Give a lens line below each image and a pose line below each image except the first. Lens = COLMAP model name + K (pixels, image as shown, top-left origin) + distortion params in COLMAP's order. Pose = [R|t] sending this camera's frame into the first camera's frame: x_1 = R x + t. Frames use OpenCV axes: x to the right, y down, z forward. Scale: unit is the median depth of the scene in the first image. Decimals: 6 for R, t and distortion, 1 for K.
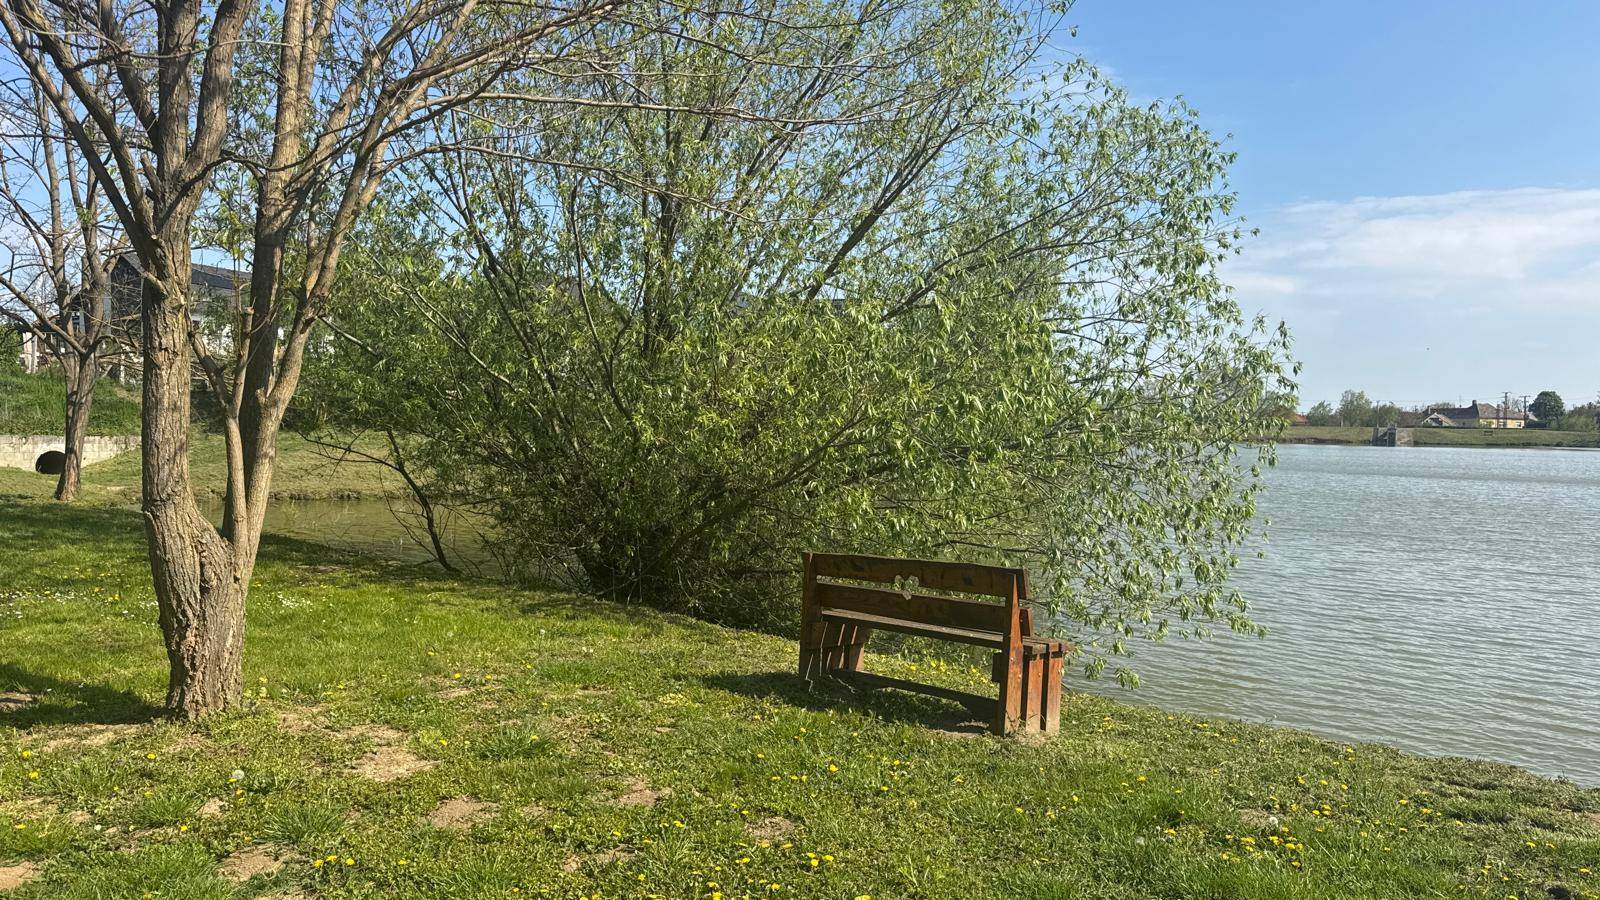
lens RADIAL K [[1132.2, 0, 795.0], [0, 1132.2, 457.6], [0, 0, 1]] dist [0.034940, -0.037533]
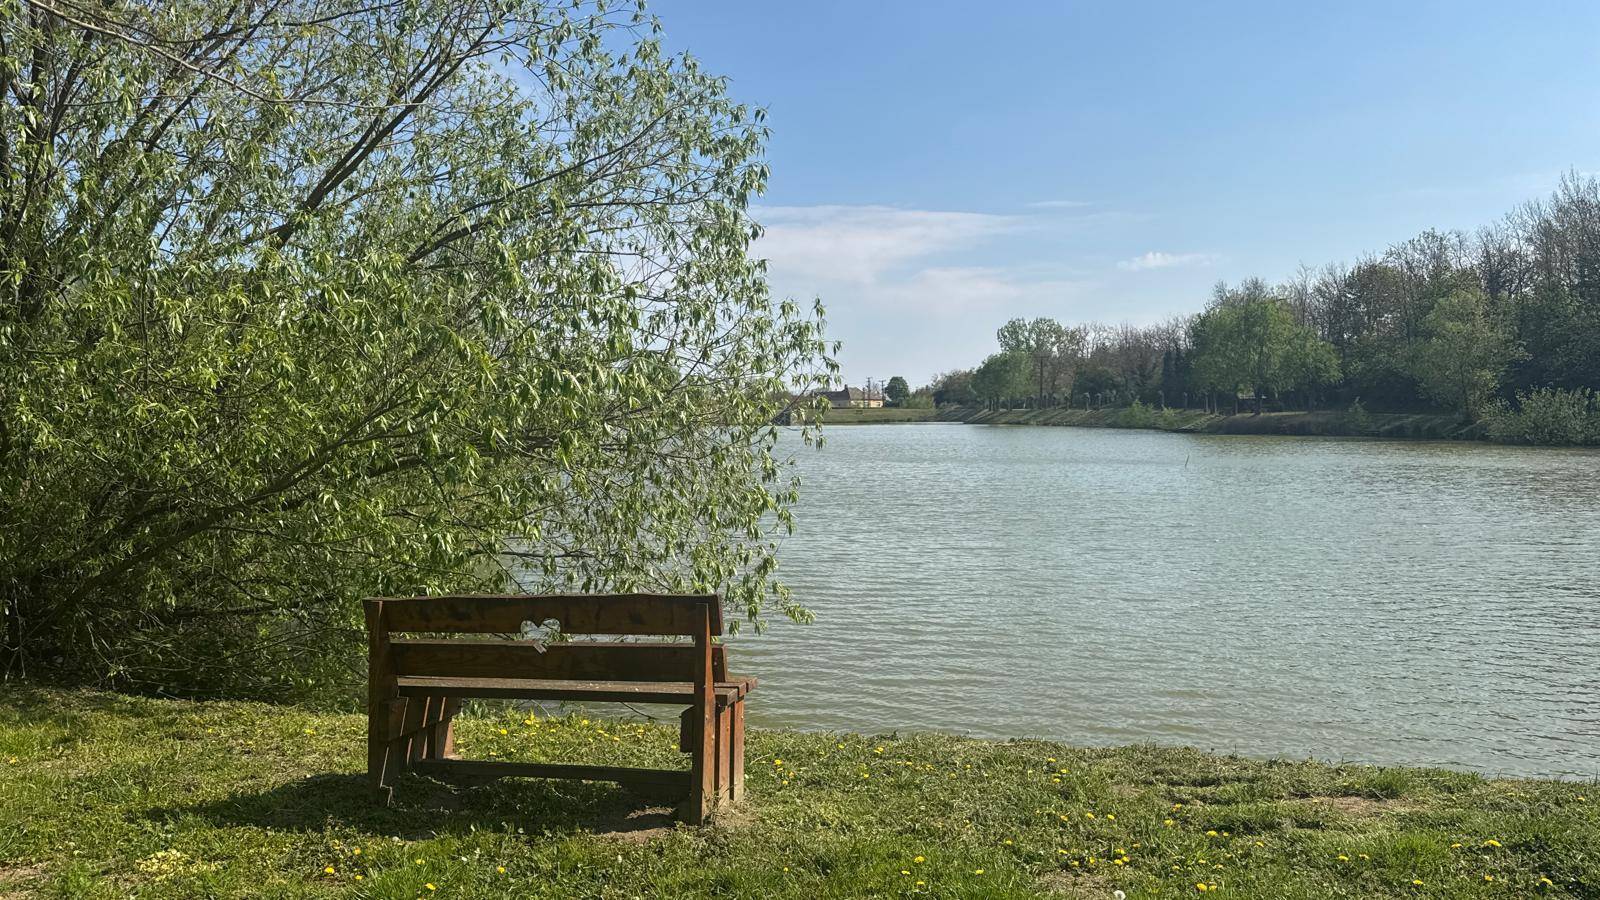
lens RADIAL K [[1105.2, 0, 789.0], [0, 1105.2, 443.9], [0, 0, 1]] dist [0.073358, -0.099661]
pose [[0.871502, -0.037298, 0.488972, -0.090385], [0.038365, 0.999233, 0.007842, -0.004318], [-0.488890, 0.011925, 0.872264, 0.272393]]
